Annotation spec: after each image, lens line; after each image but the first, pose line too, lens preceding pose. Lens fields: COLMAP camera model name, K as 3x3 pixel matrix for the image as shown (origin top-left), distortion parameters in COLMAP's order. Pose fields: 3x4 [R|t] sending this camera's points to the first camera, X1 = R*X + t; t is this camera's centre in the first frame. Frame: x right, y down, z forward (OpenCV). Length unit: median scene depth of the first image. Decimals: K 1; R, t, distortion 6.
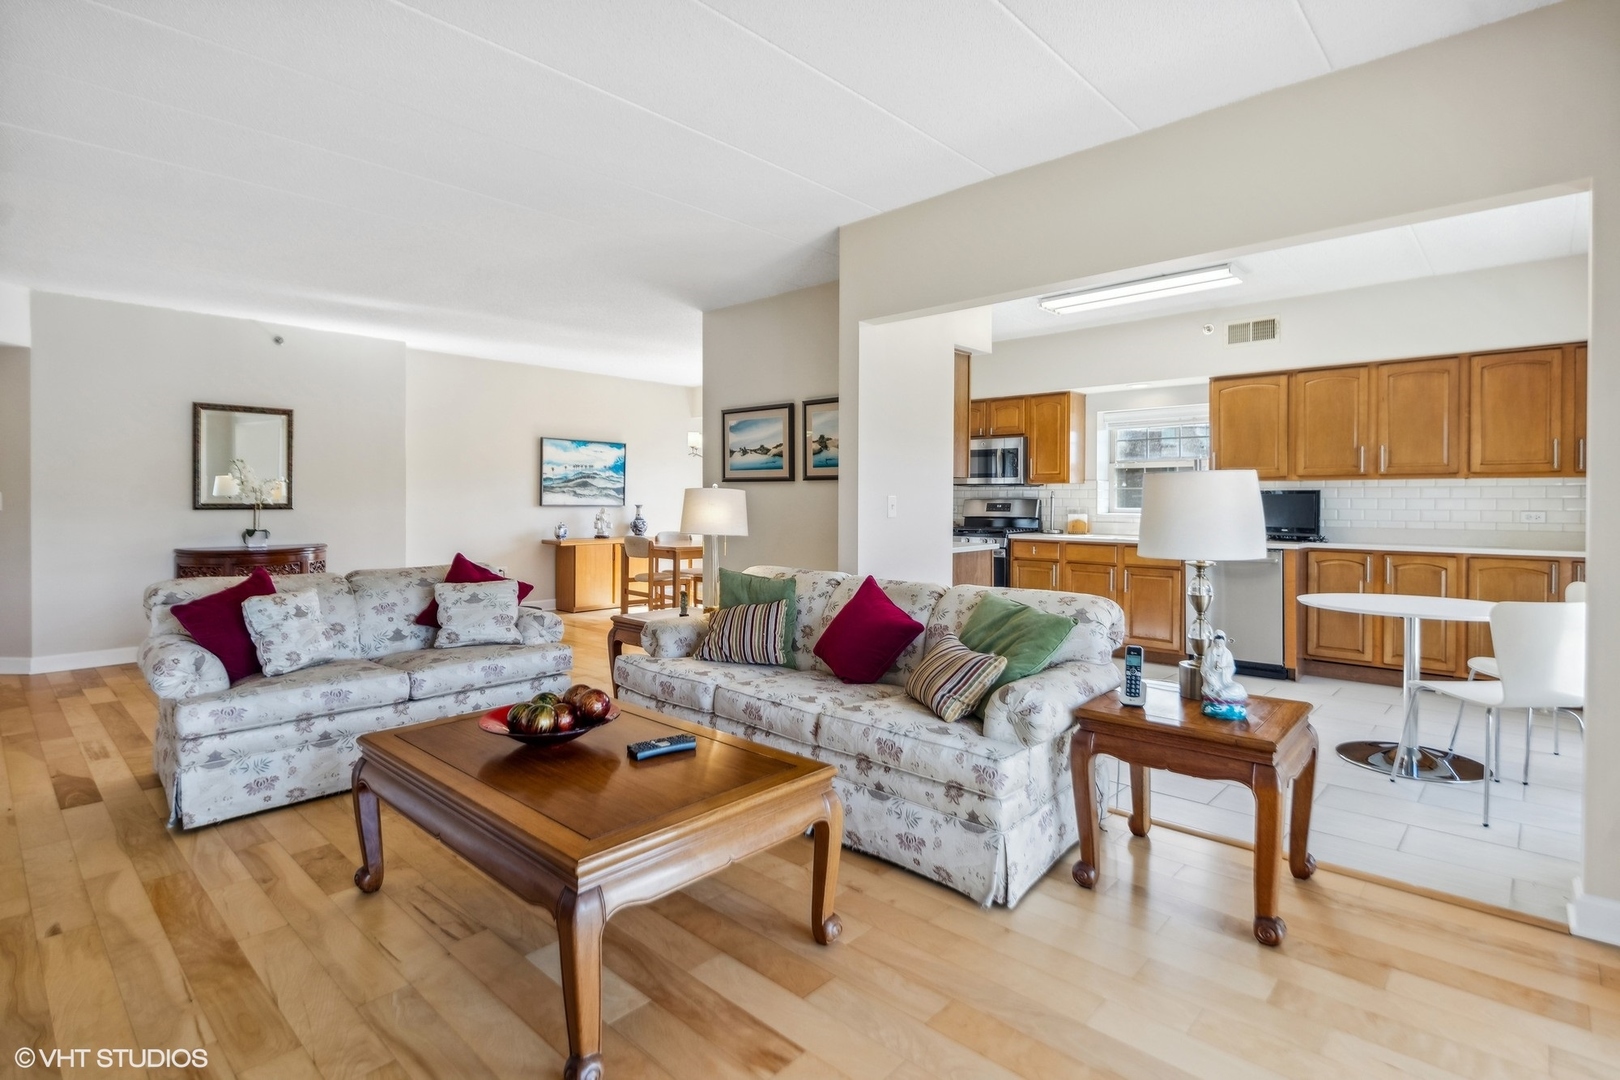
lens RADIAL K [[783.0, 0, 802.2], [0, 783.0, 505.5], [0, 0, 1]] dist [-0.001628, -0.000432]
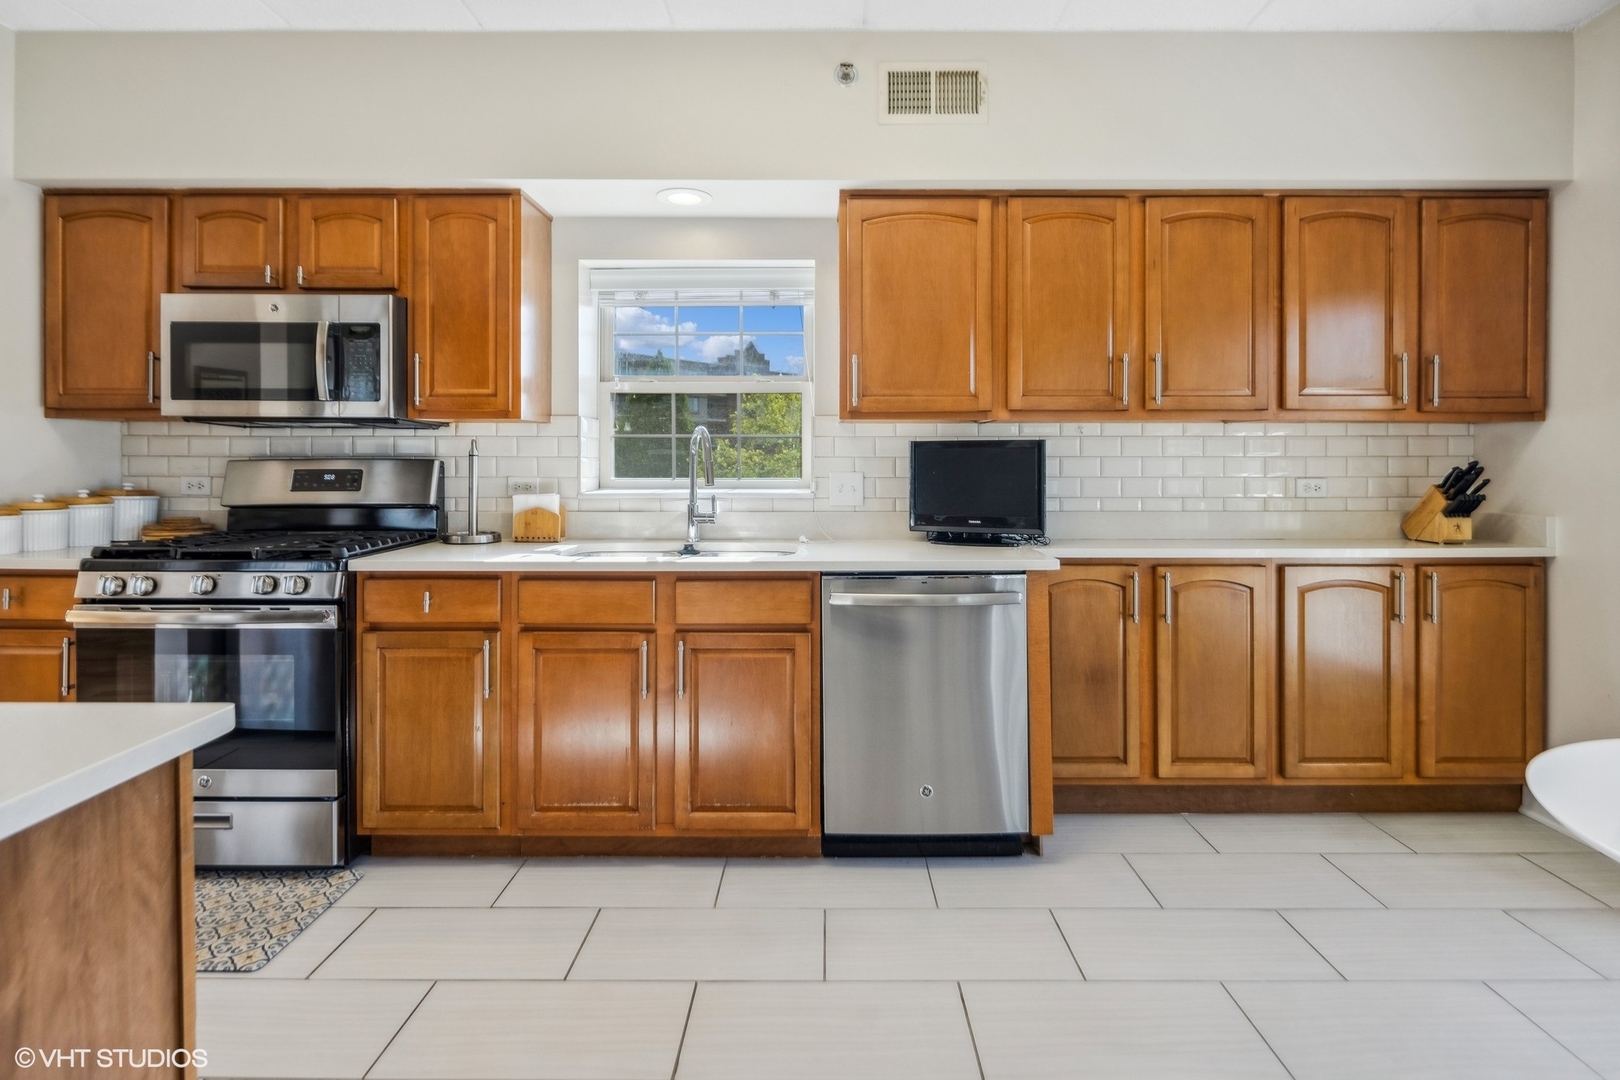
lens RADIAL K [[789.9, 0, 820.7], [0, 789.9, 461.4], [0, 0, 1]] dist [0.000954, 0.000155]
pose [[0.729908, -0.002158, 0.683542, 0.183998], [0.006721, 0.999969, -0.004020, -0.004272], [-0.683512, 0.007528, 0.729901, 0.622863]]
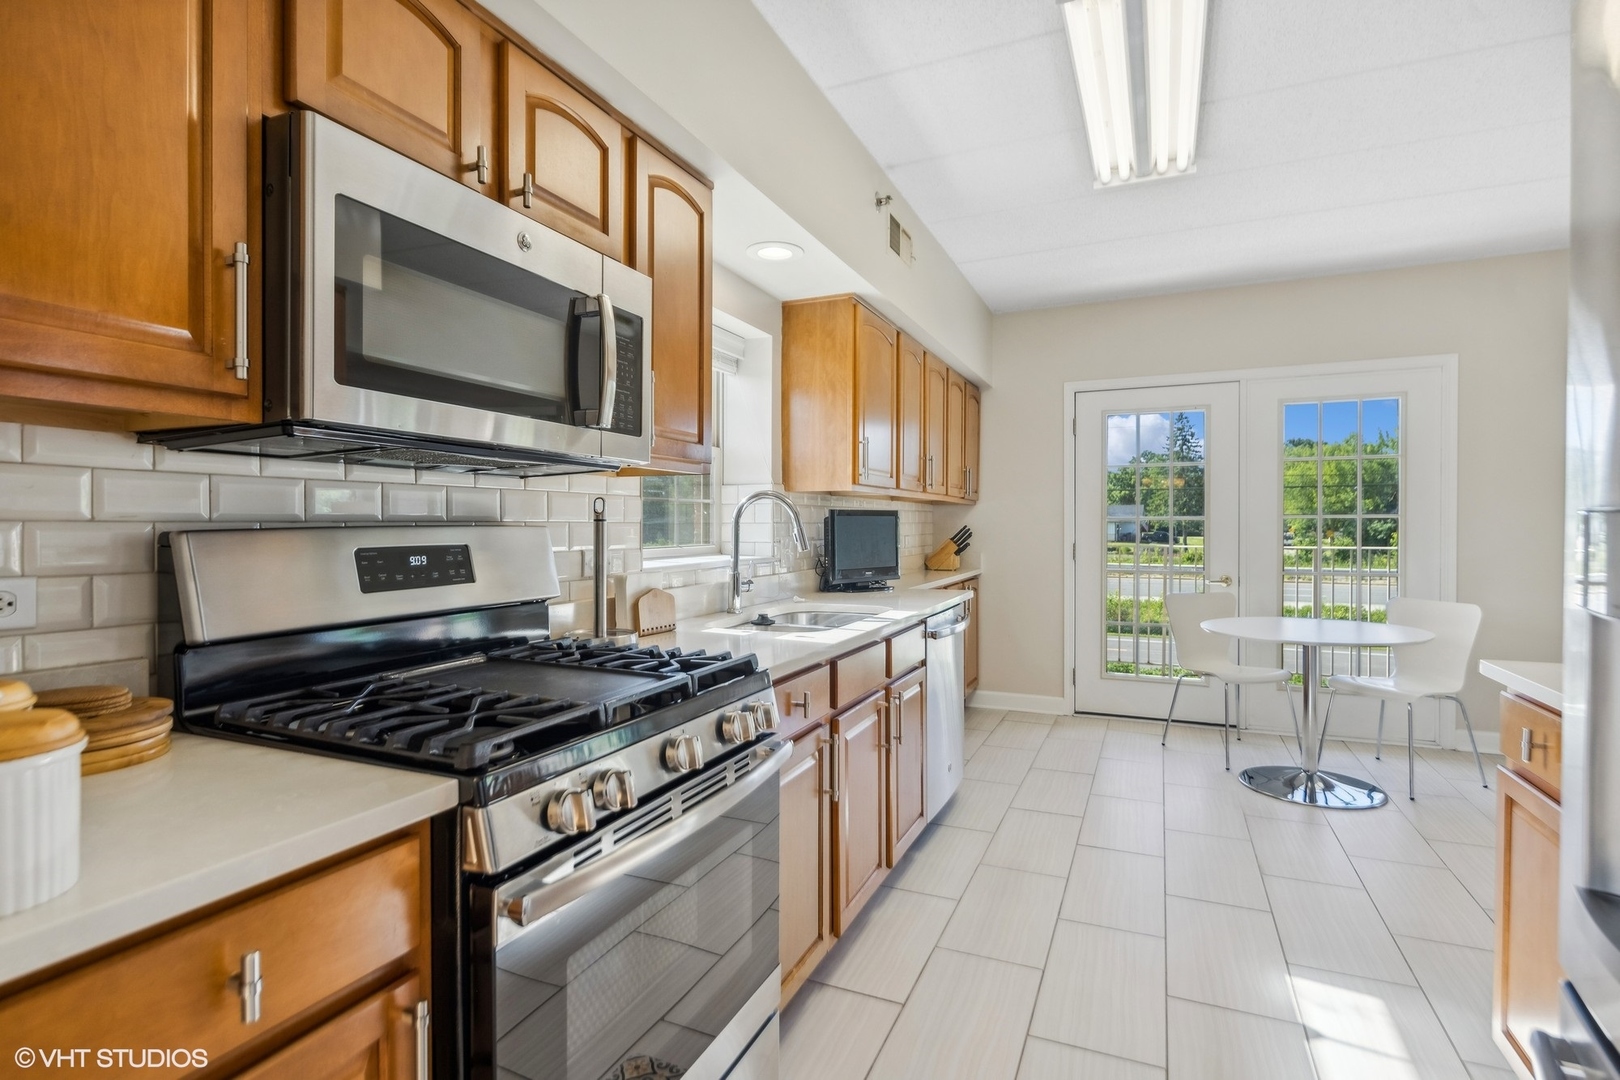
lens RADIAL K [[794.3, 0, 802.8], [0, 794.3, 533.0], [0, 0, 1]] dist [-0.002943, -0.000956]
pose [[-0.327360, -0.010629, 0.944840, 0.027201], [0.011564, 0.999817, 0.015254, -0.009466], [-0.944829, 0.015920, -0.327177, 1.110604]]
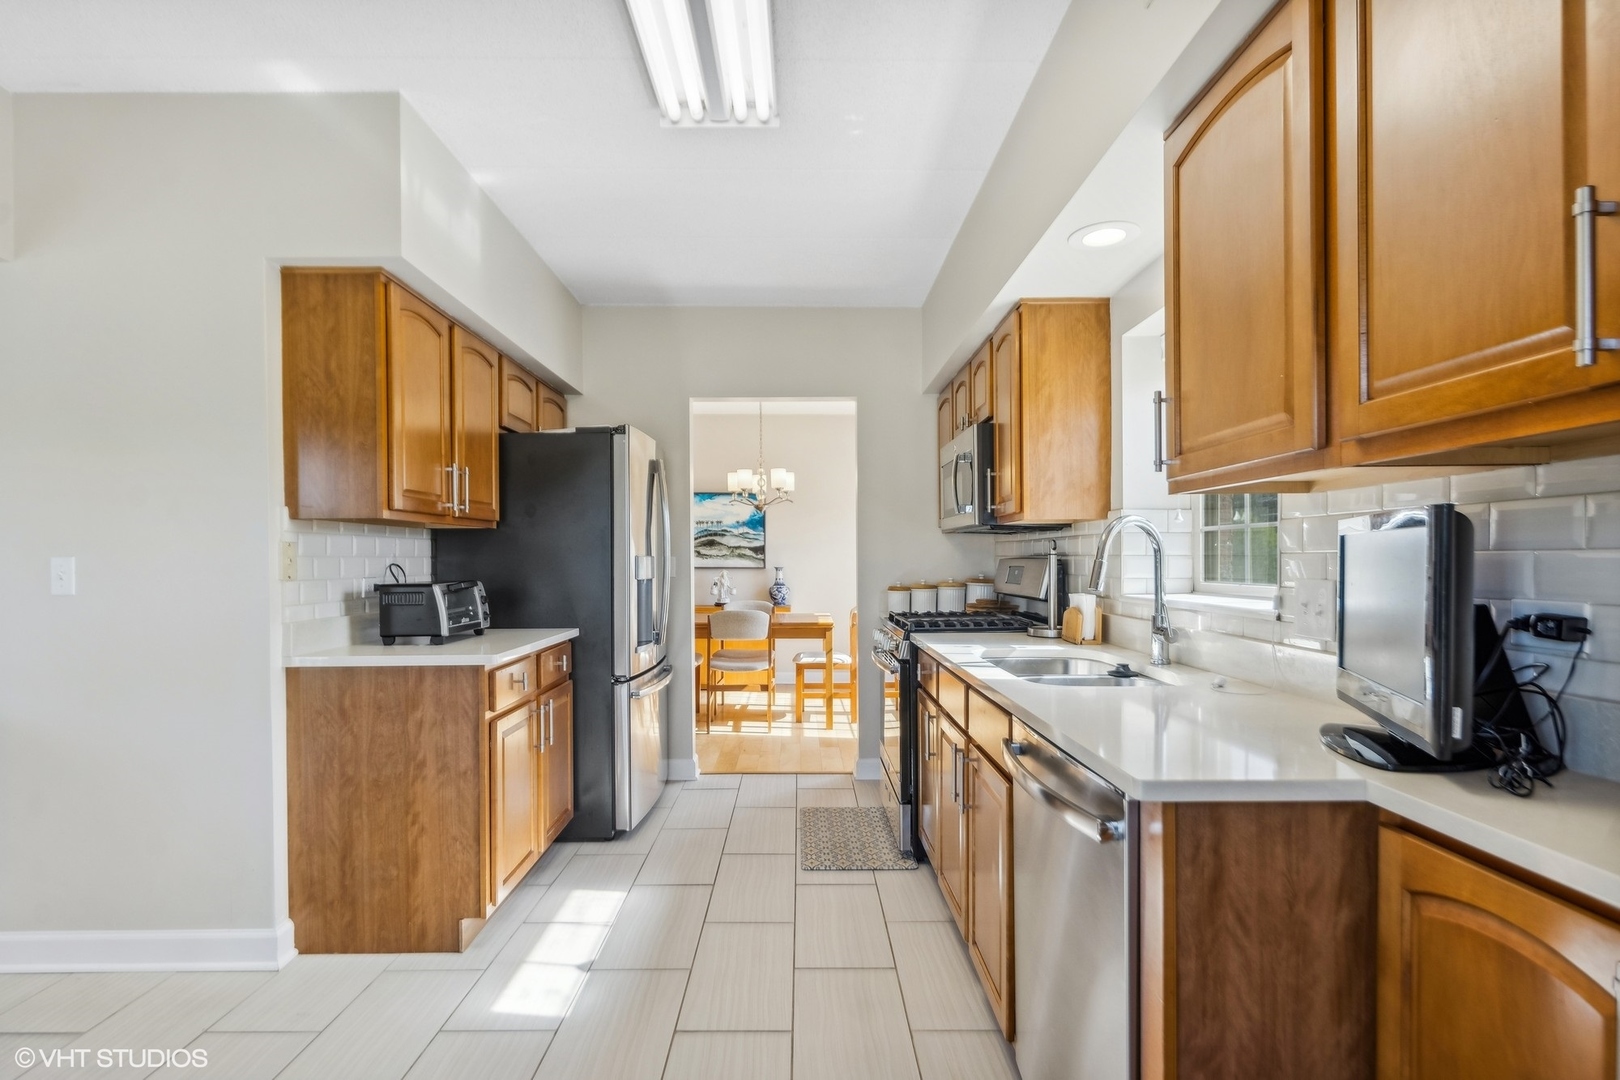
lens RADIAL K [[794.3, 0, 802.8], [0, 794.3, 533.0], [0, 0, 1]] dist [-0.002943, -0.000956]
pose [[0.680513, -0.028201, -0.732193, 0.601268], [-0.001908, 0.999188, -0.040258, -0.004049], [0.732733, 0.028793, 0.679907, 0.653409]]
